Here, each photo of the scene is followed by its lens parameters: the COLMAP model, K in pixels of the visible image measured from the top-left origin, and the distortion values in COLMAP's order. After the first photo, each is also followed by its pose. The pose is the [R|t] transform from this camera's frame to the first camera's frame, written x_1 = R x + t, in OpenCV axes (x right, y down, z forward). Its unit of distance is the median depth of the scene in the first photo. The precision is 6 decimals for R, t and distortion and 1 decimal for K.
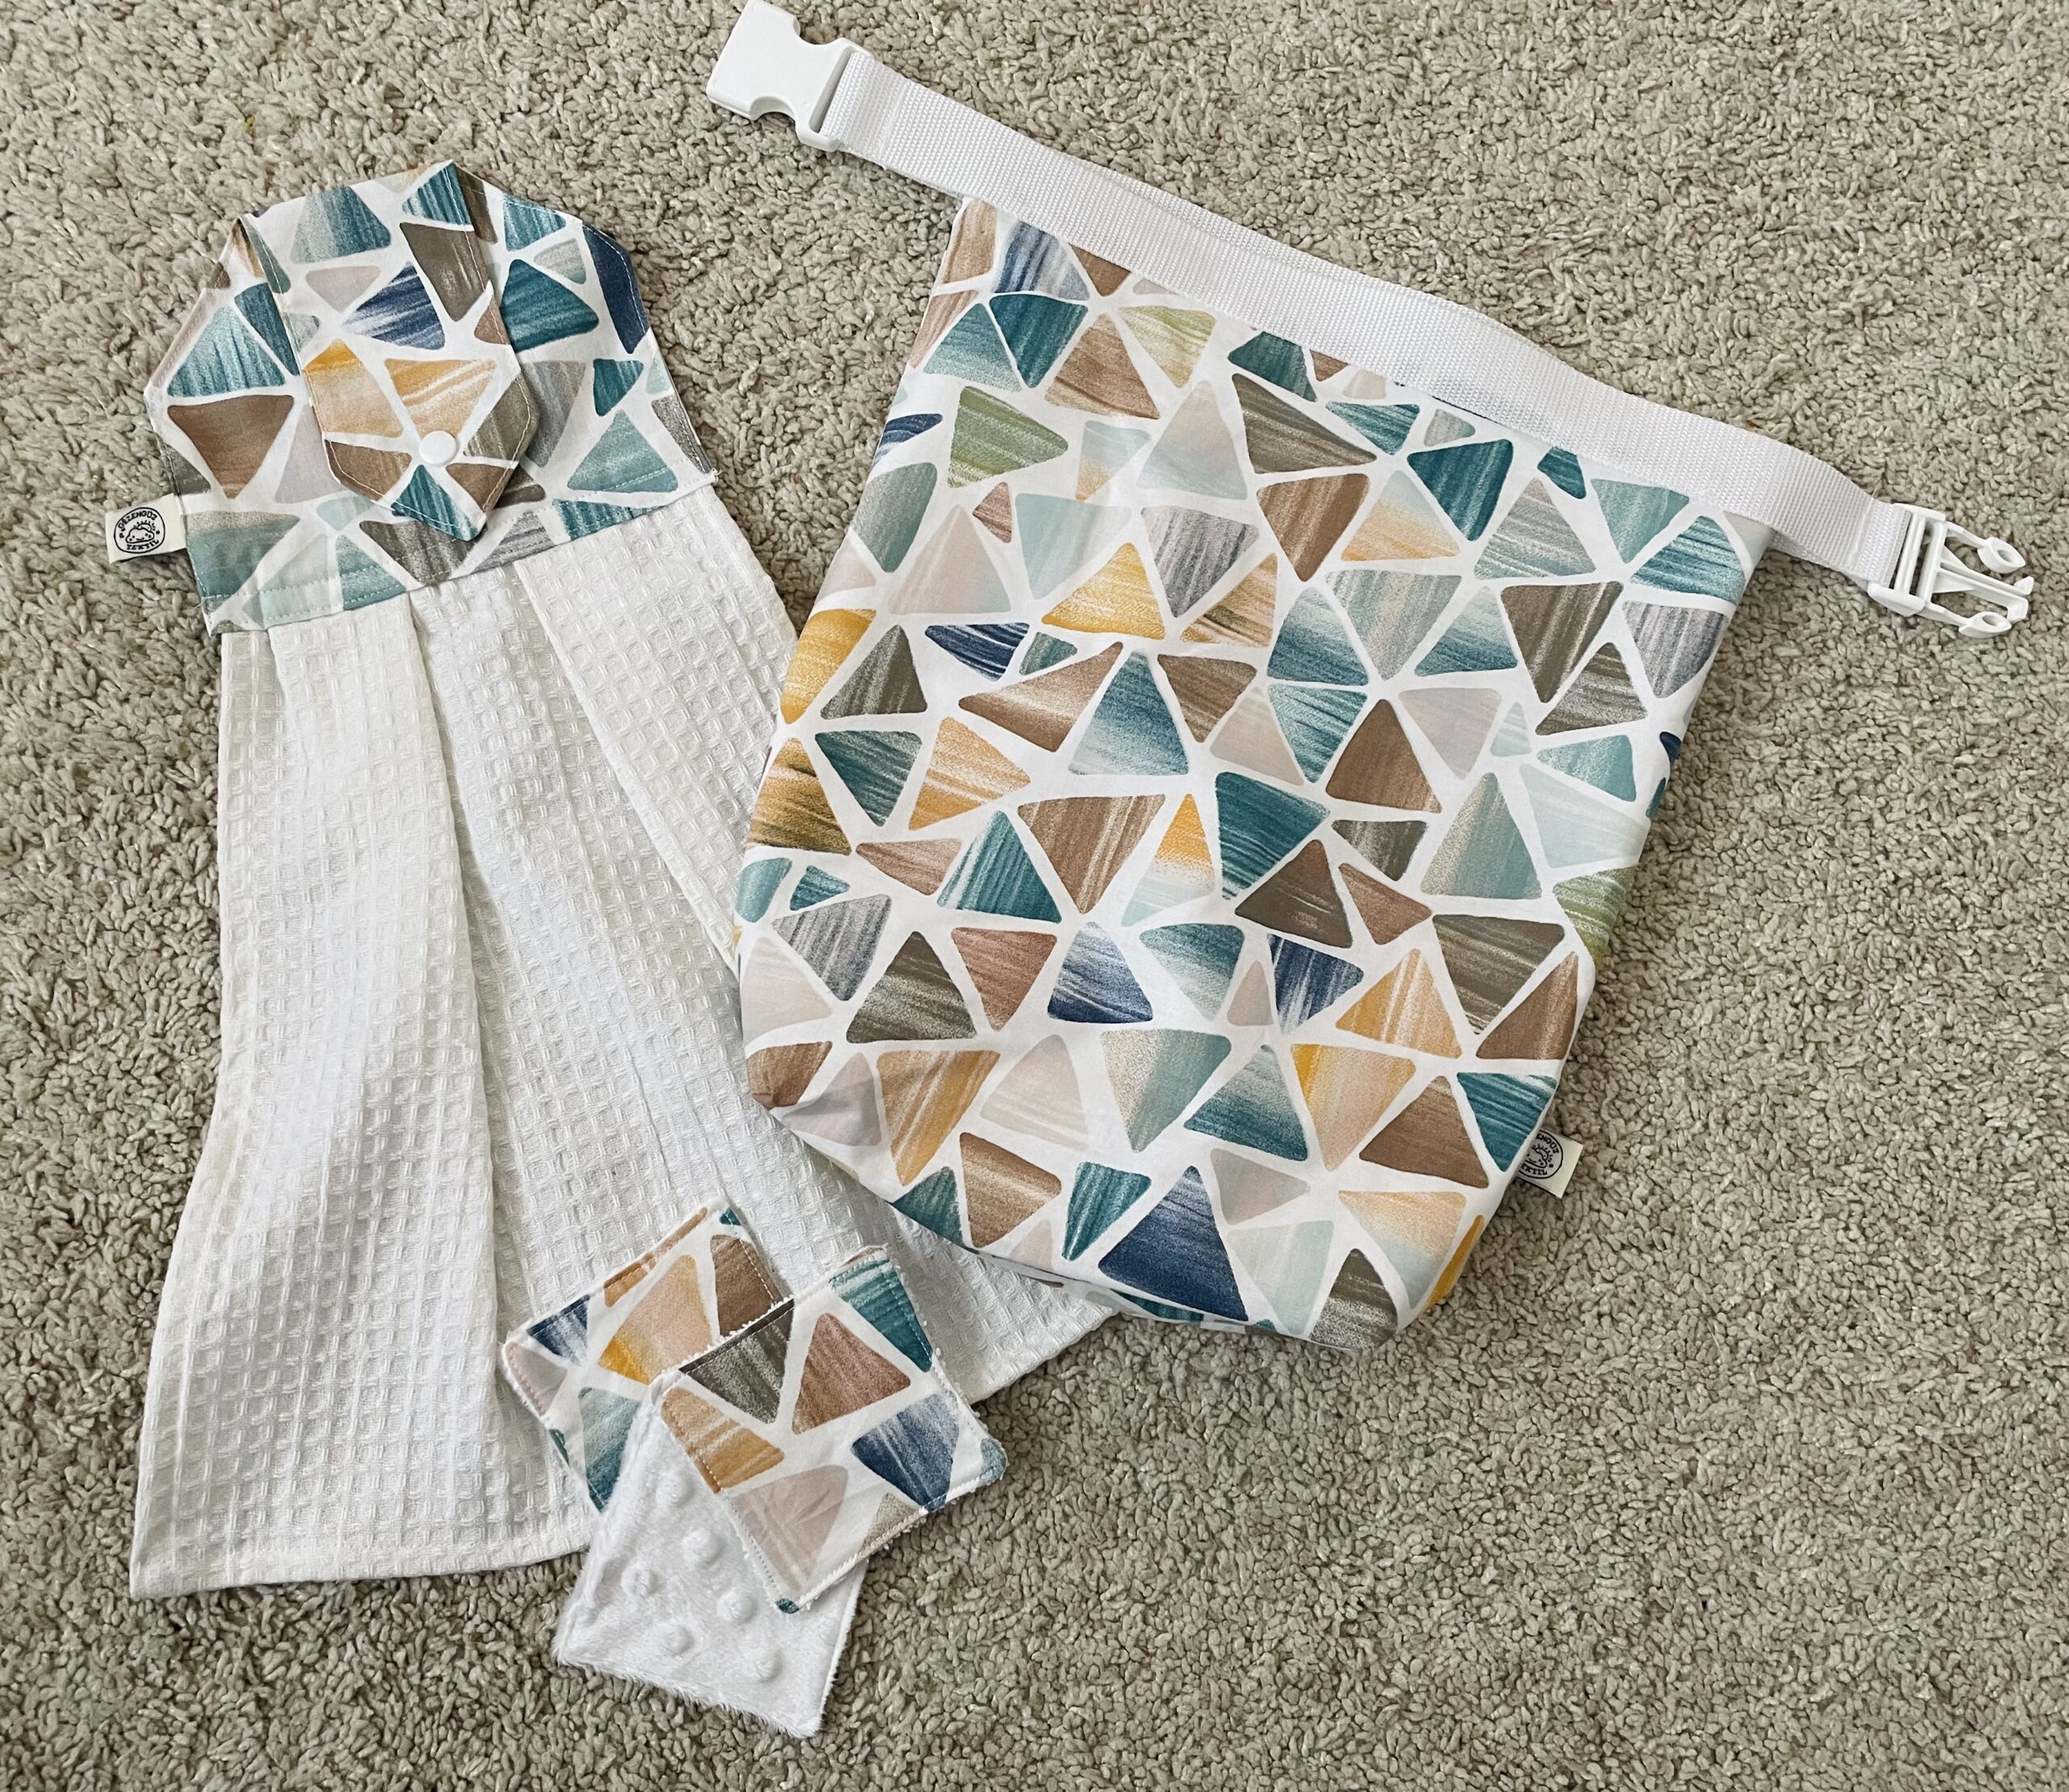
lens RADIAL K [[1755.9, 0, 980.5], [0, 1755.9, 897.7], [0, 0, 1]] dist [0.046806, -0.079274]
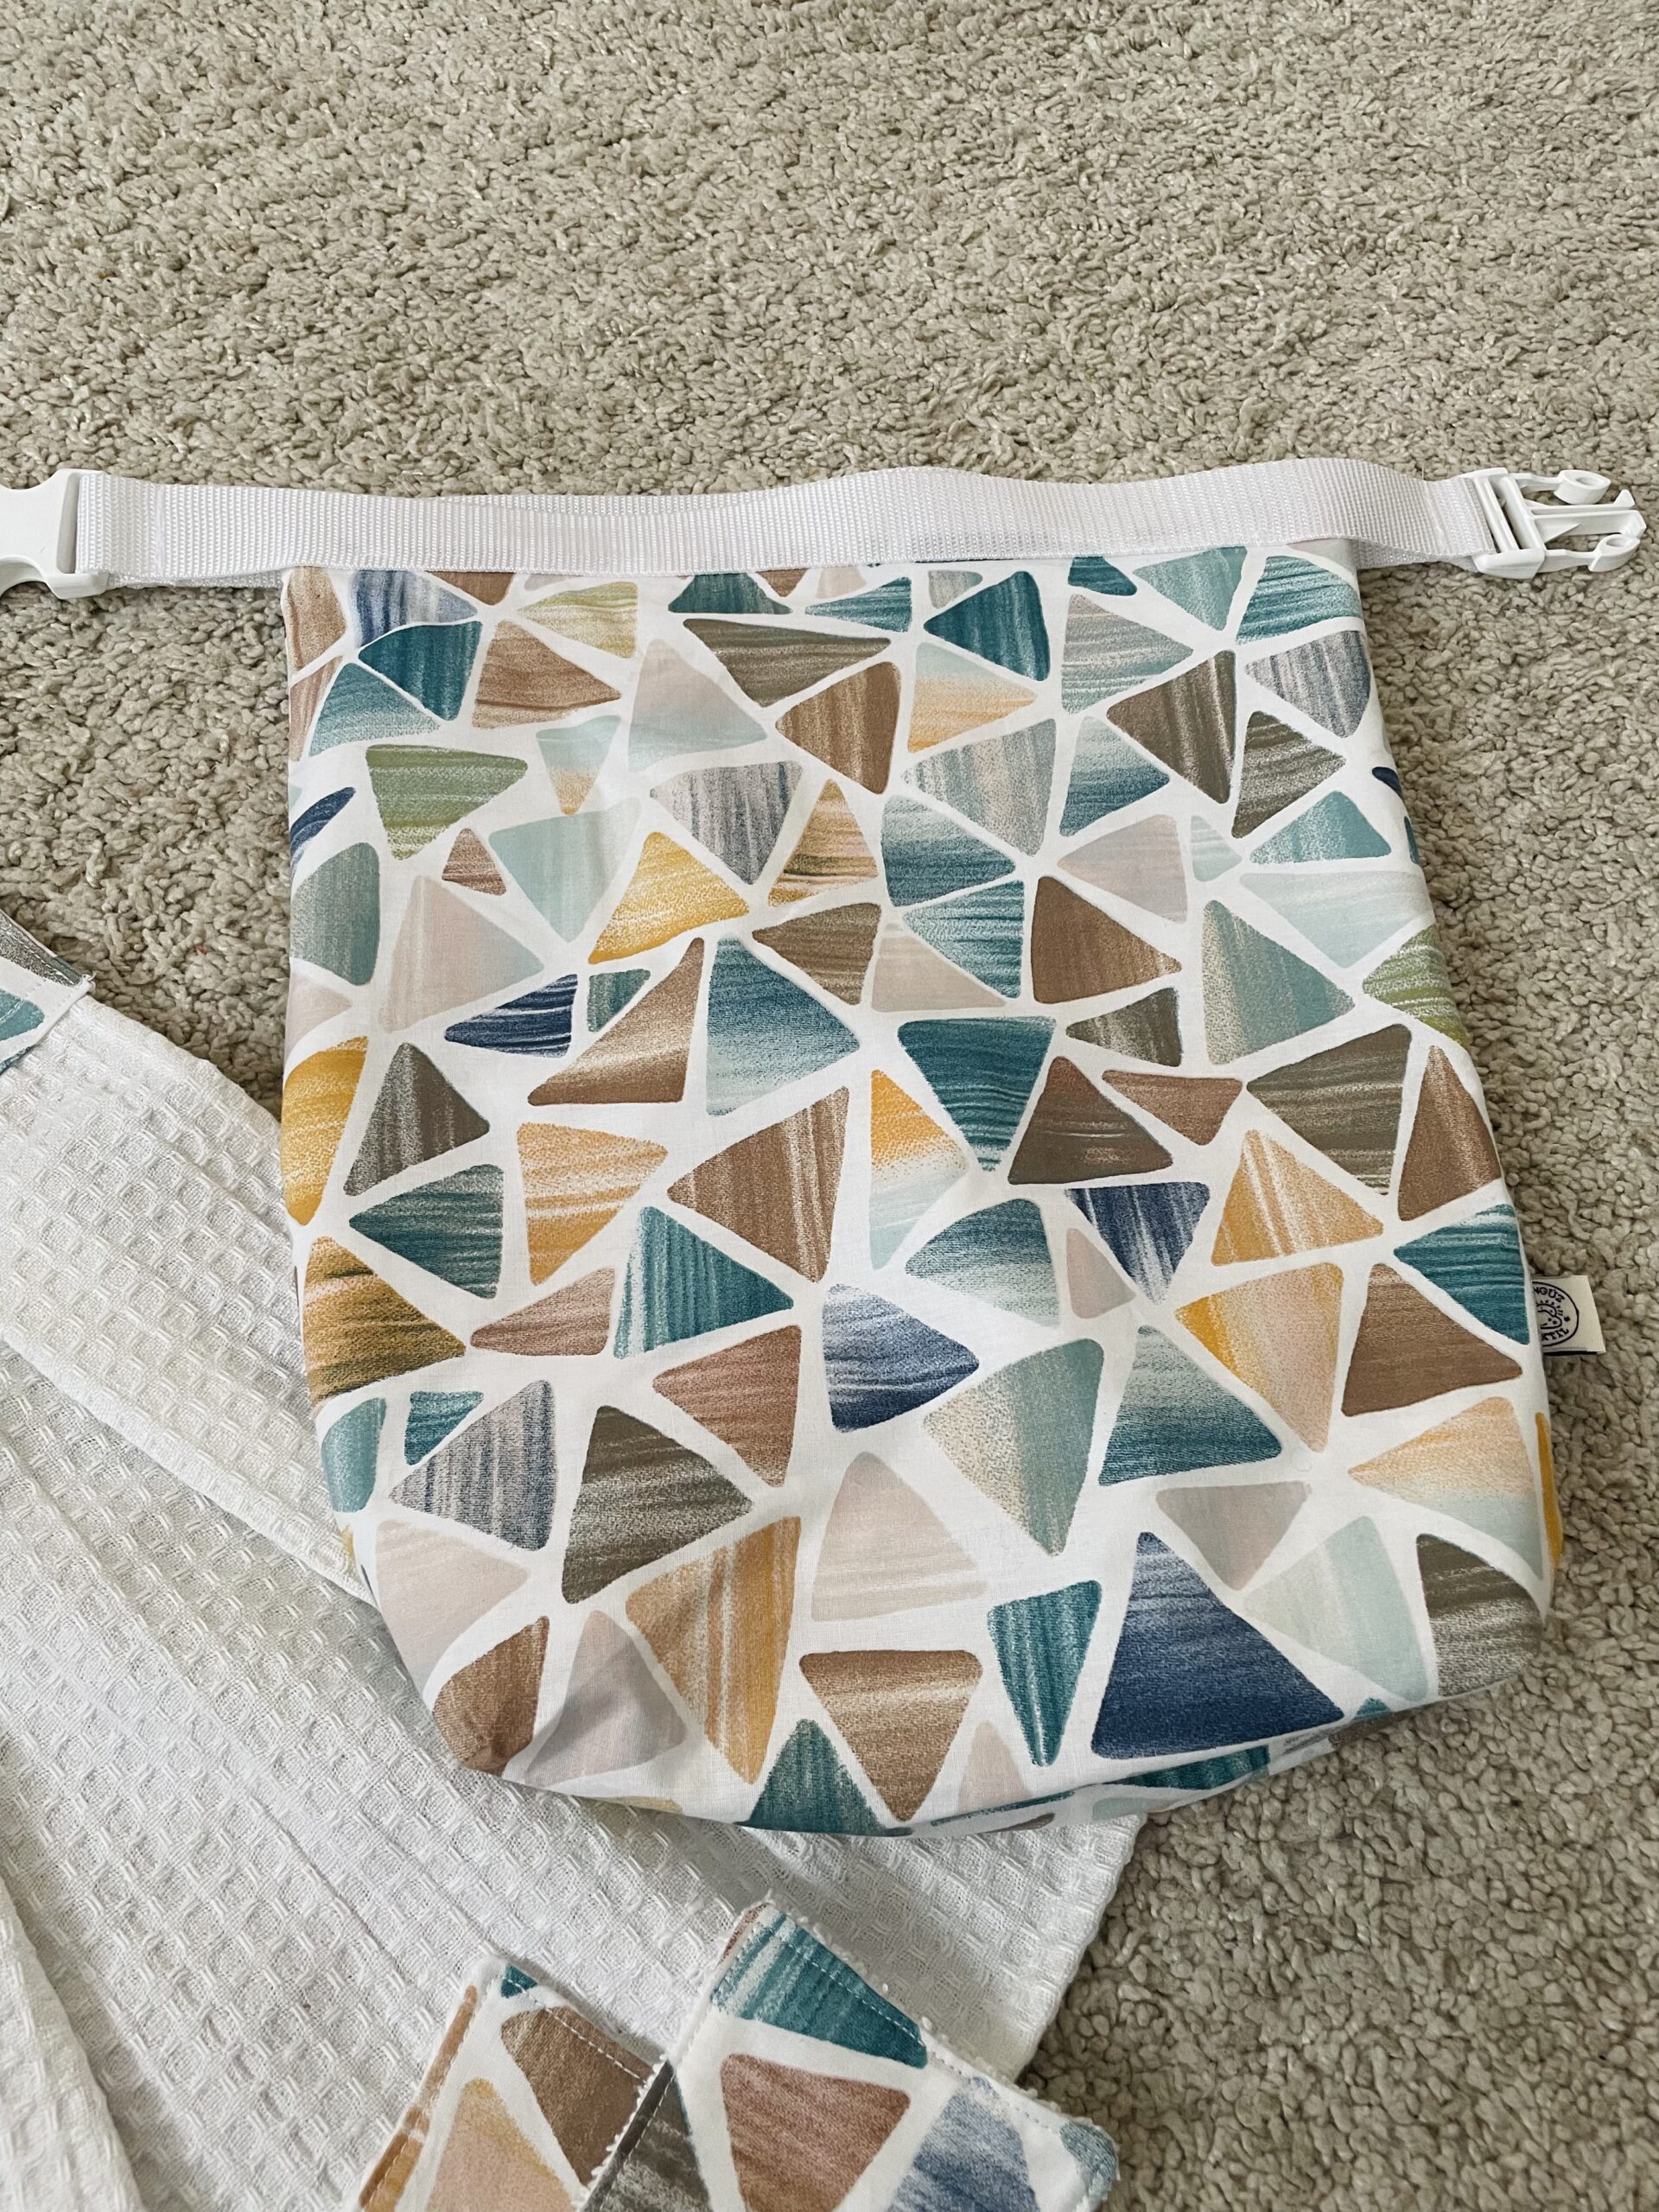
lens RADIAL K [[1661.5, 0, 829.2], [0, 1661.5, 1104.5], [0, 0, 1]] dist [0.048203, -0.078594]
pose [[0.892213, -0.417208, 0.172898, -0.019954], [0.447892, 0.866501, -0.220385, 0.090632], [-0.057870, 0.274070, 0.959967, 0.342246]]
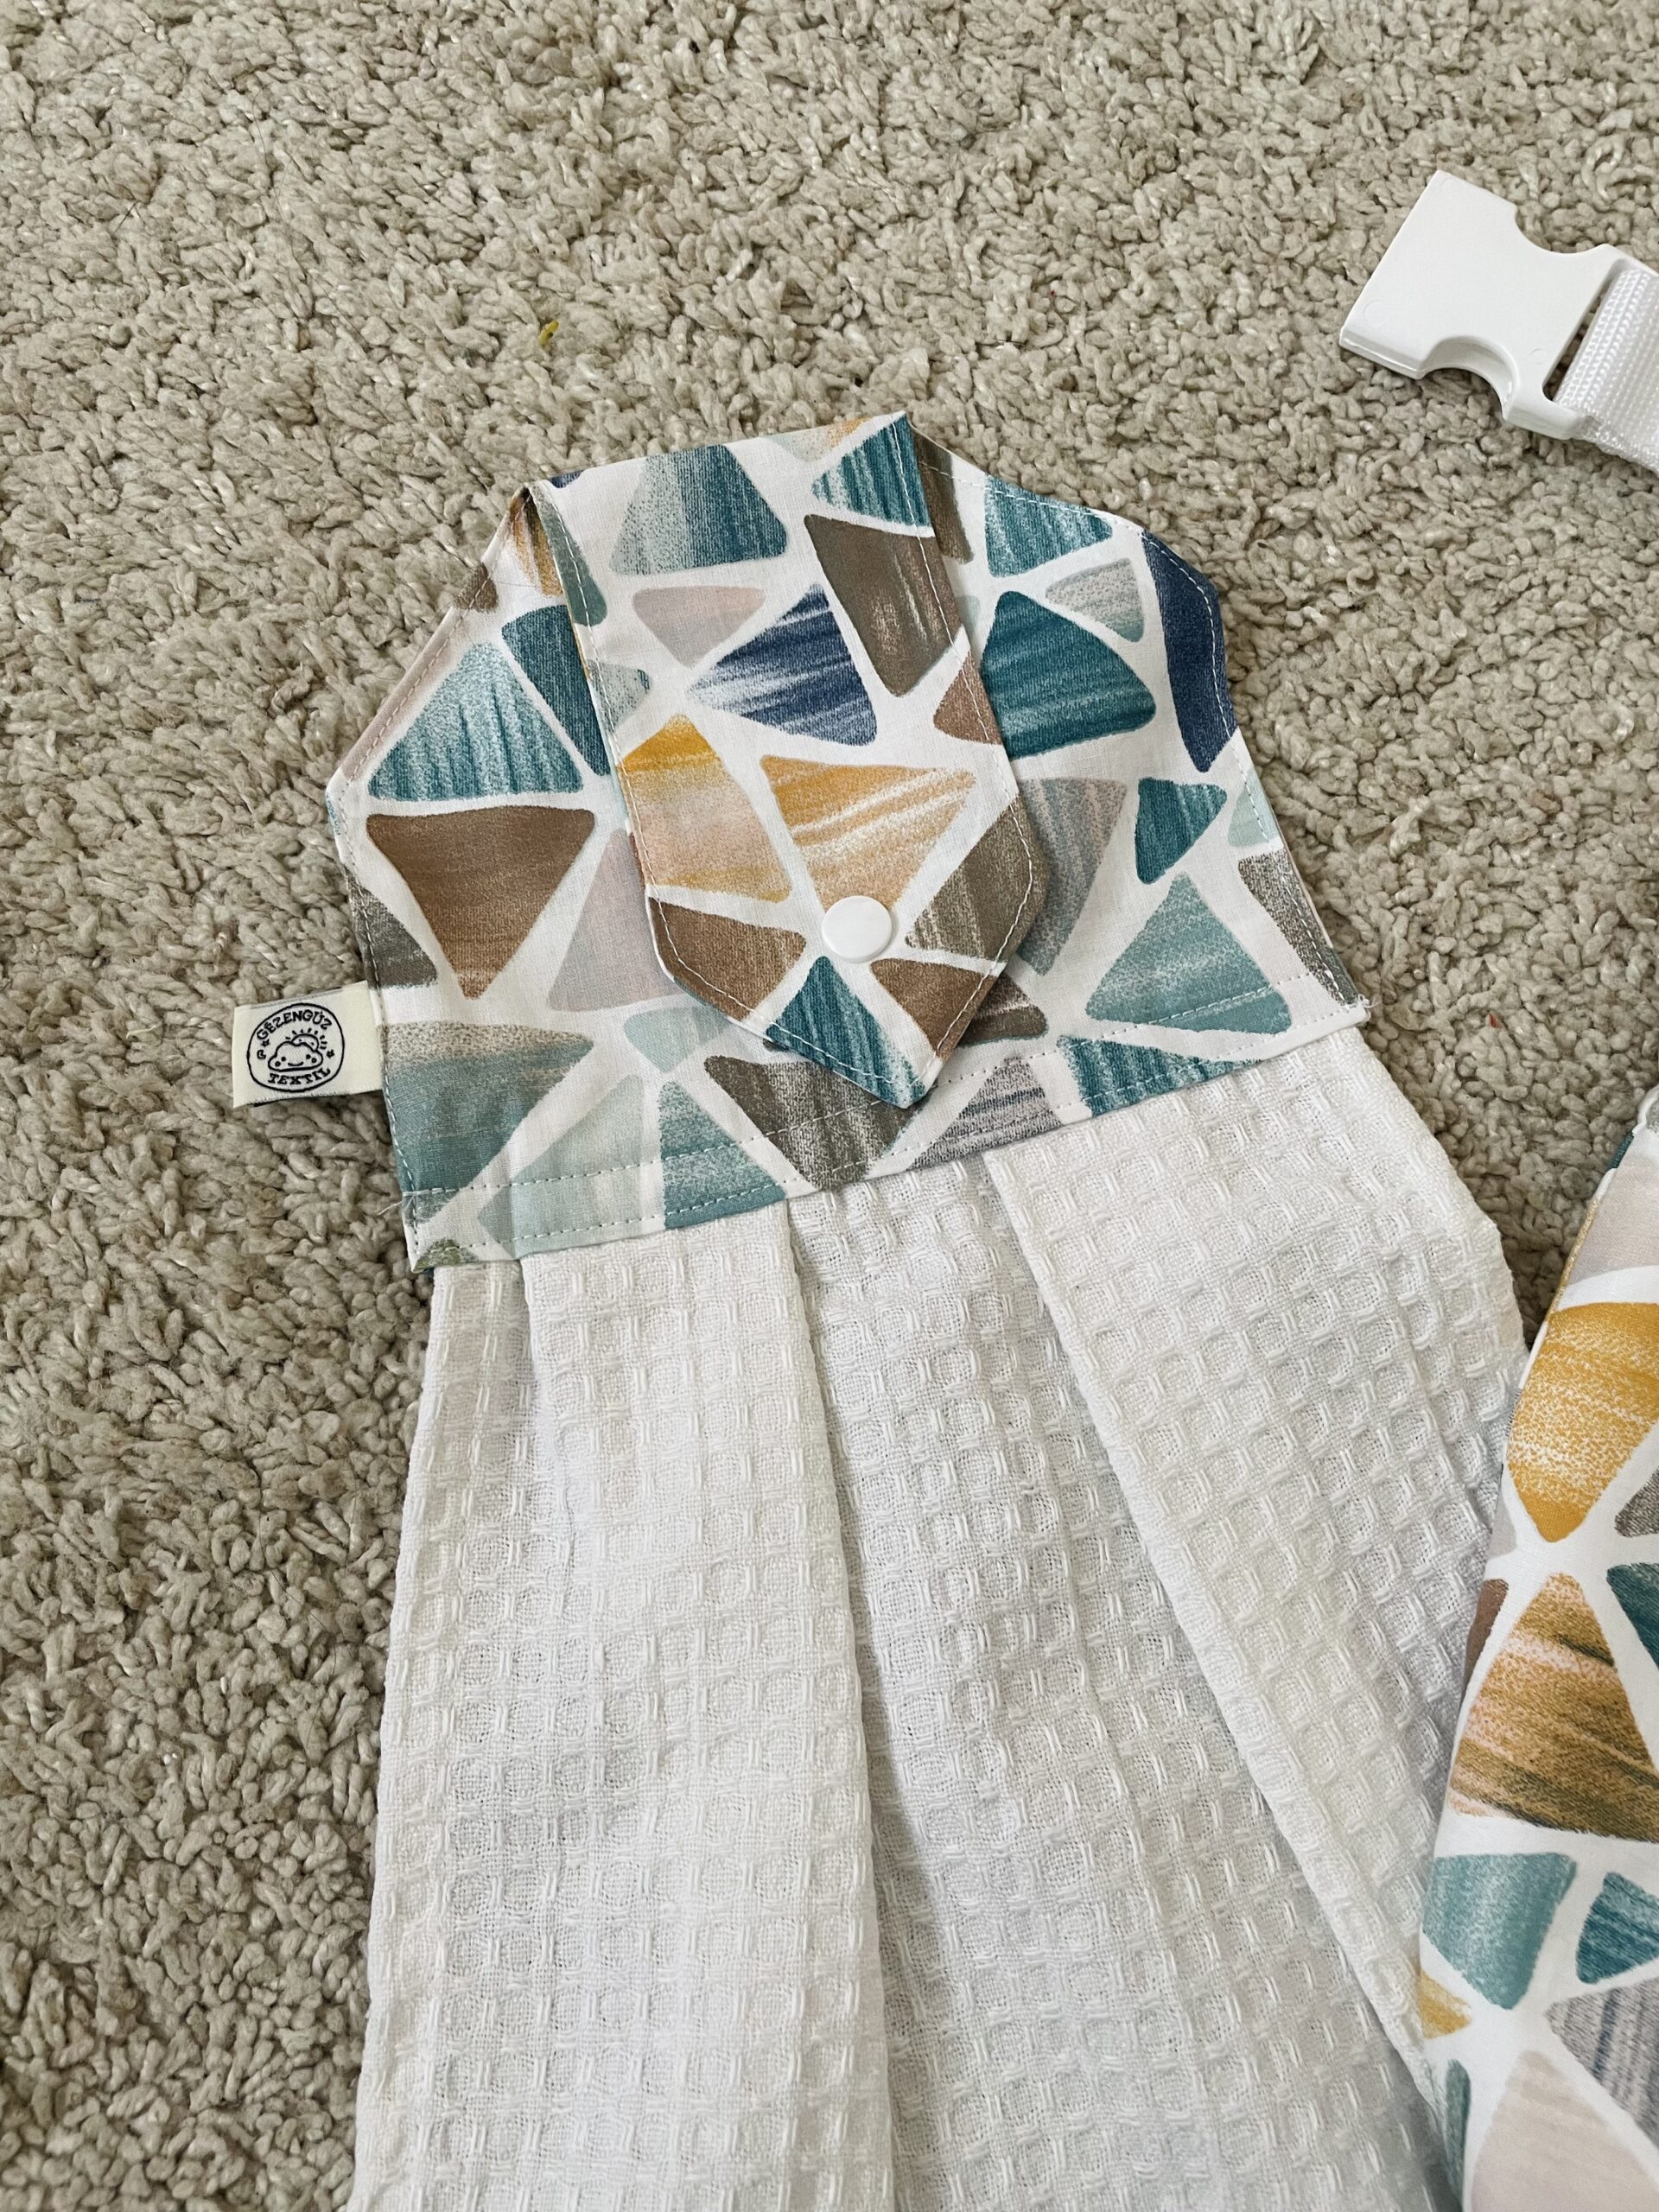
lens RADIAL K [[1661.5, 0, 844.9], [0, 1661.5, 1110.2], [0, 0, 1]] dist [0.048203, -0.078594]
pose [[0.995106, 0.078088, -0.060544, -0.274185], [-0.082610, 0.993665, -0.076191, -0.160232], [0.054211, 0.080820, 0.995253, 0.503089]]
